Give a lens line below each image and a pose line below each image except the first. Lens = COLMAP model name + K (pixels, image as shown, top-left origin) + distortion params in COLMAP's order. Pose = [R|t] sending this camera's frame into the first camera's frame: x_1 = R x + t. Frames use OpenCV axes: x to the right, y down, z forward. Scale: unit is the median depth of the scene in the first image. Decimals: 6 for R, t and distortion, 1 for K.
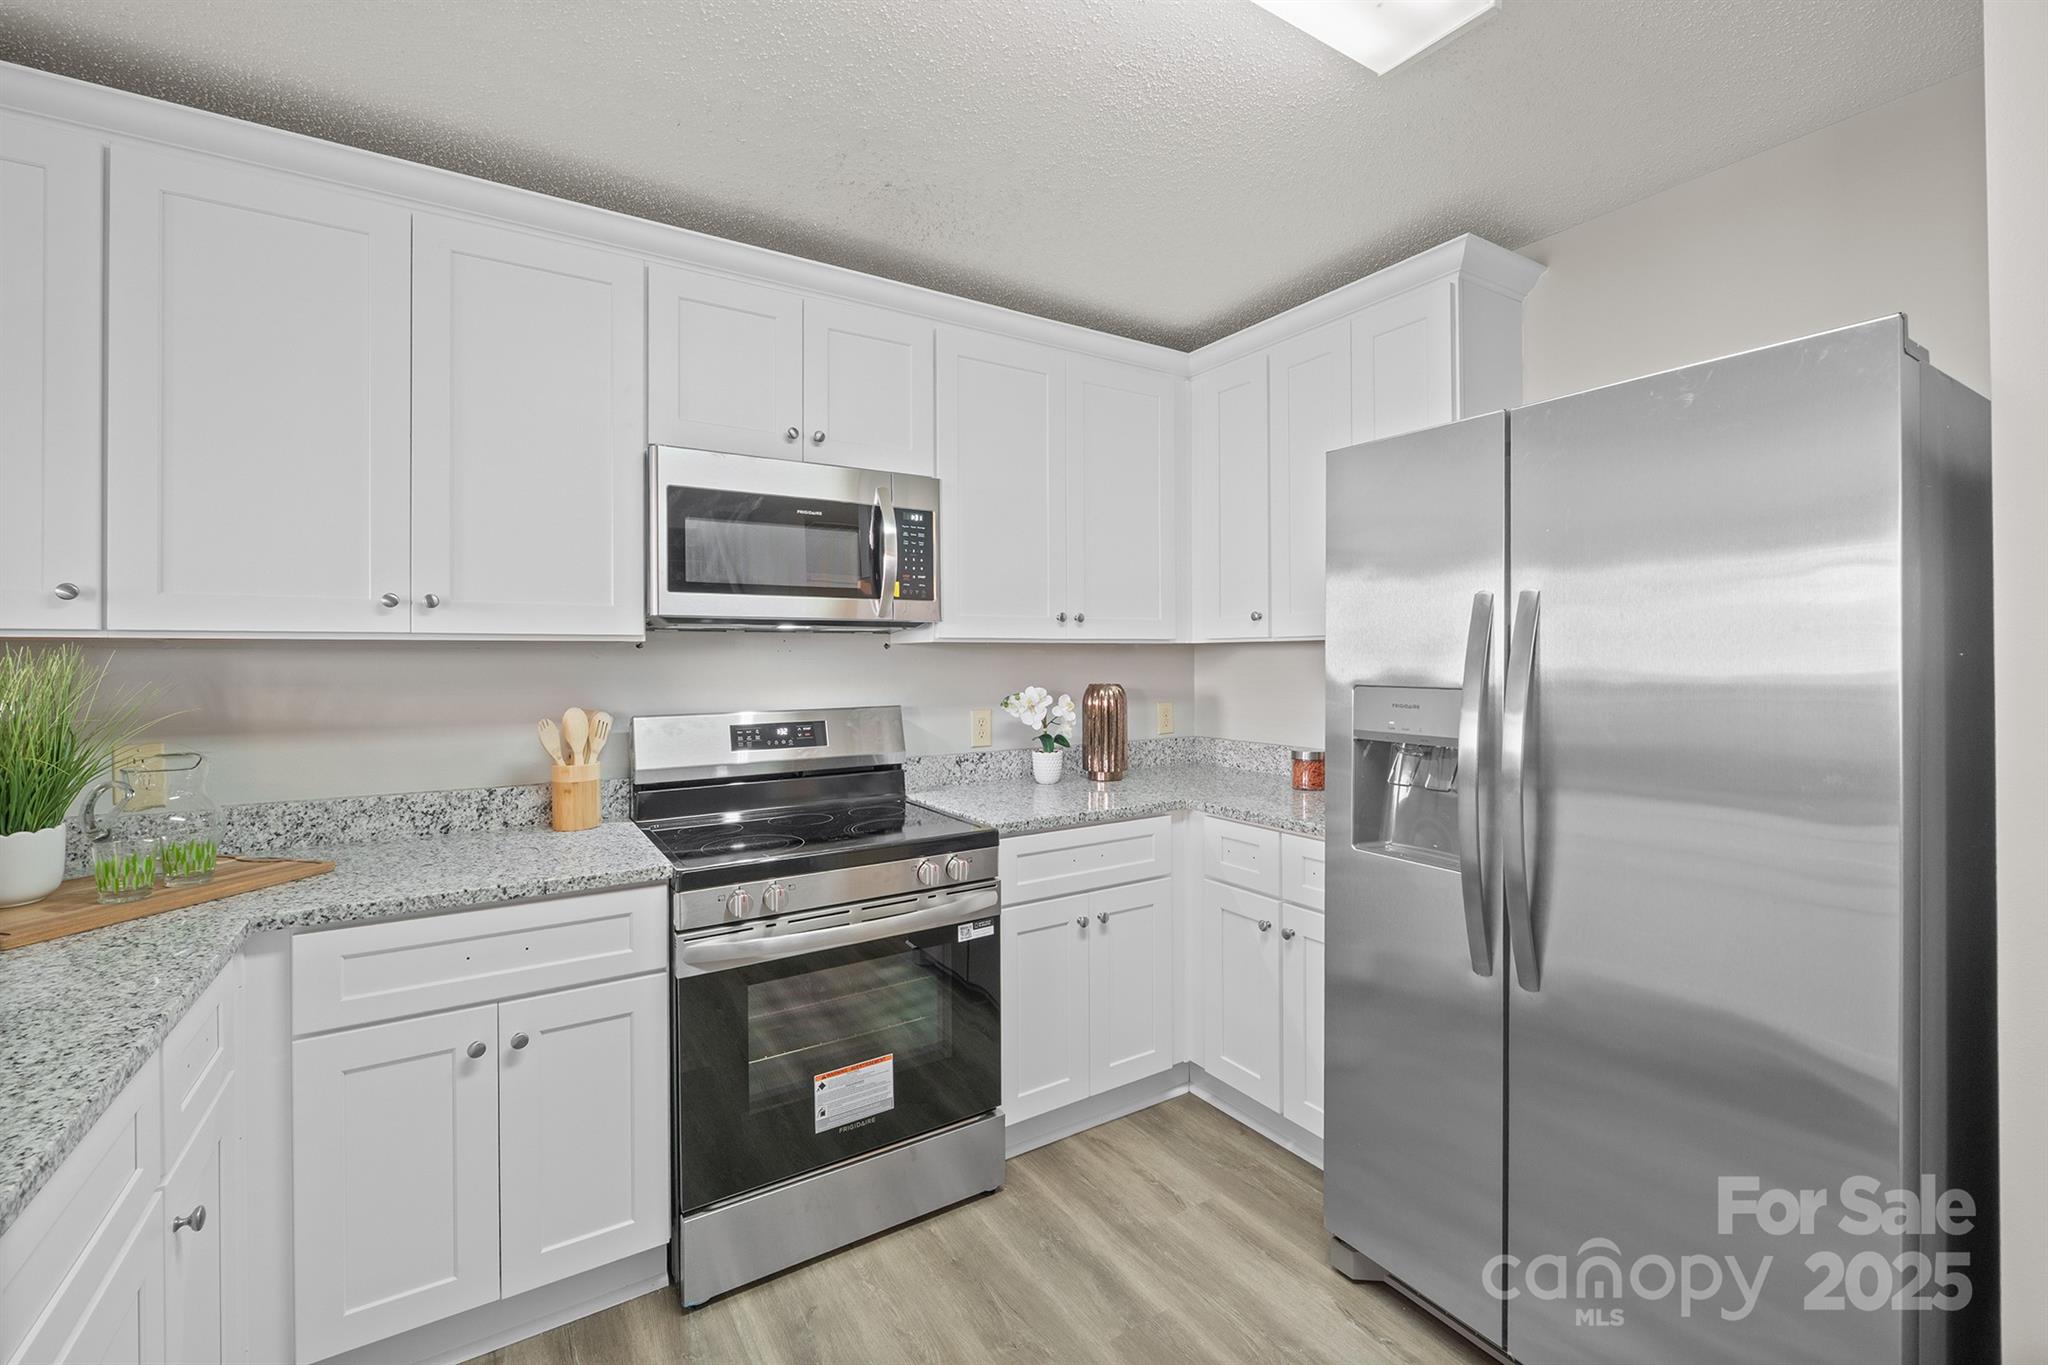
lens RADIAL K [[865.3, 0, 1032.6], [0, 865.3, 656.0], [0, 0, 1]] dist [-0.007166, -0.000070]
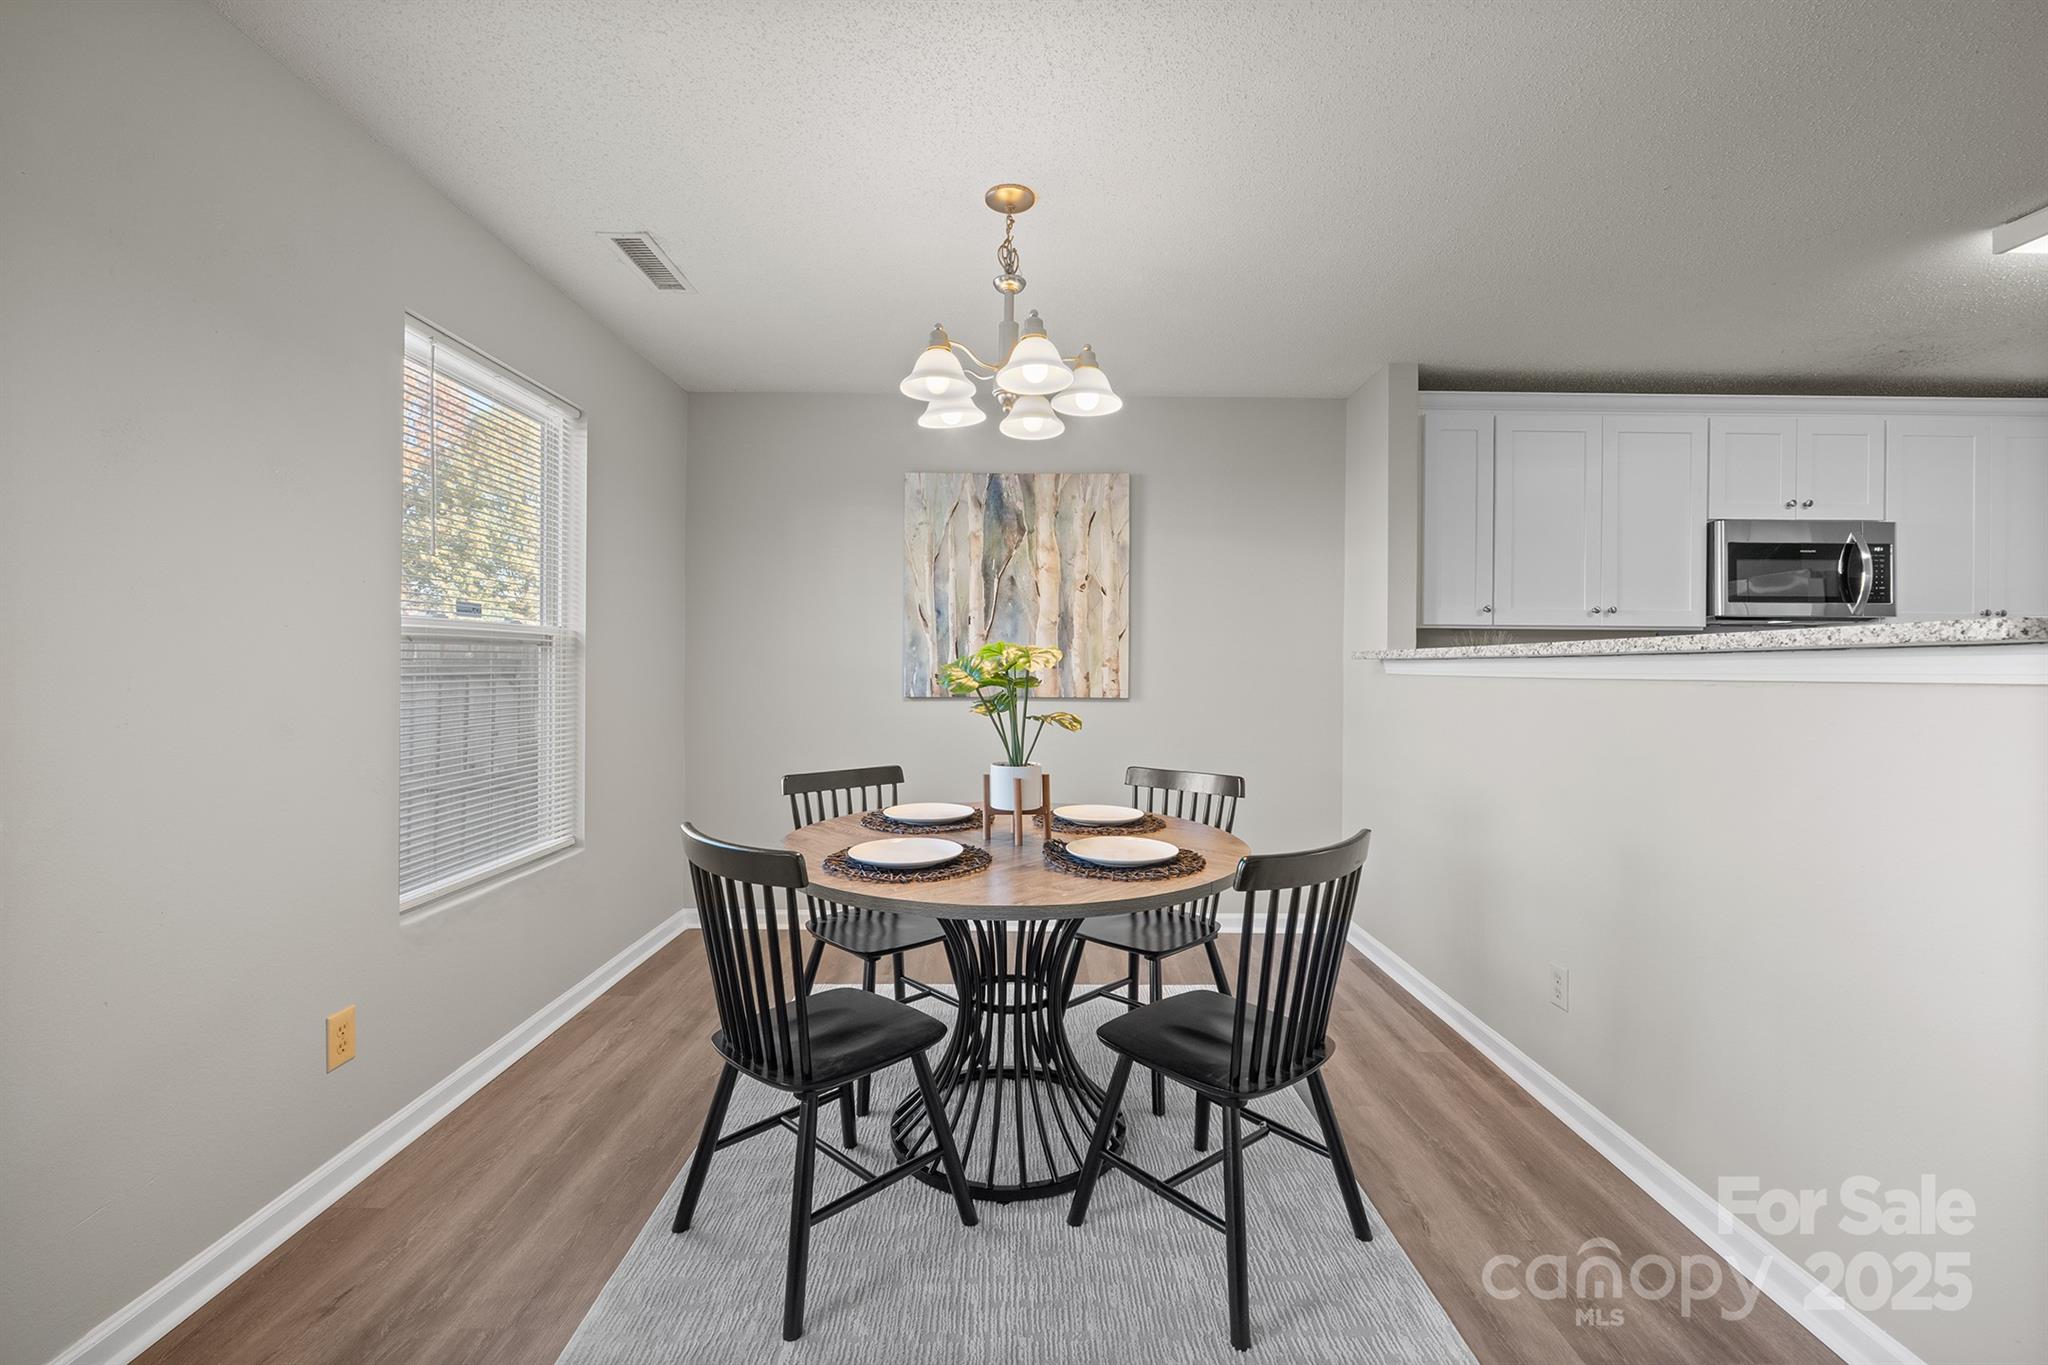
lens RADIAL K [[865.3, 0, 1022.8], [0, 865.3, 663.5], [0, 0, 1]] dist [-0.007166, -0.000070]
pose [[0.843032, 0.009122, -0.537786, -0.674492], [-0.009357, 0.999954, 0.002293, 0.059540], [0.537782, 0.003099, 0.843078, -1.237179]]
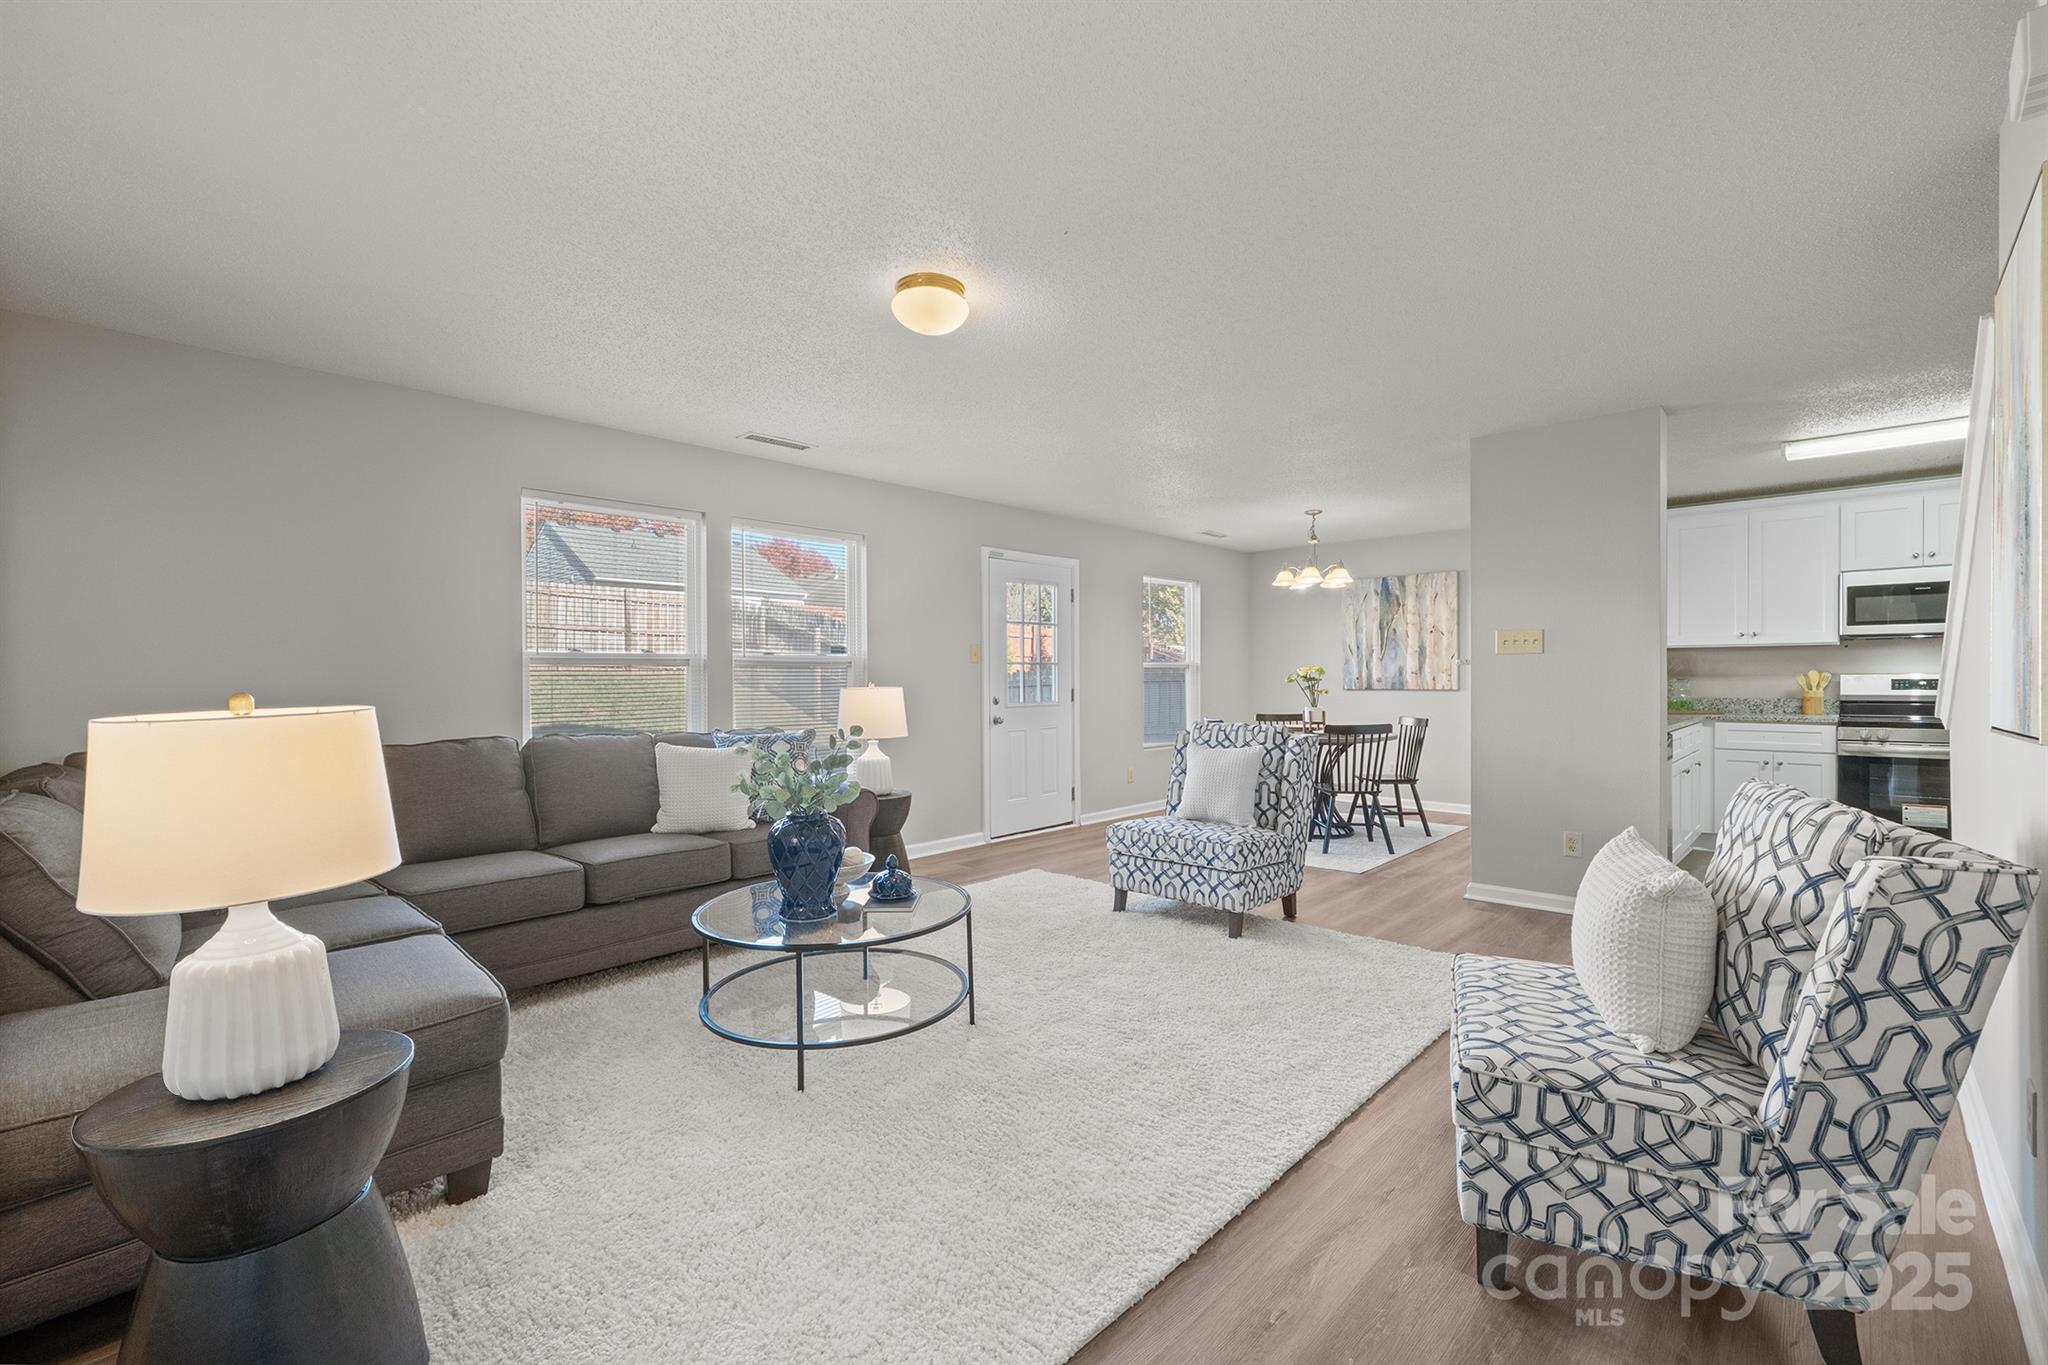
lens RADIAL K [[865.3, 0, 1028.5], [0, 865.3, 685.0], [0, 0, 1]] dist [-0.007166, -0.000070]
pose [[0.236972, 0.015667, -0.971390, 1.559432], [0.007704, 0.999808, 0.018005, 0.040915], [0.971486, -0.011750, 0.236806, -2.096475]]
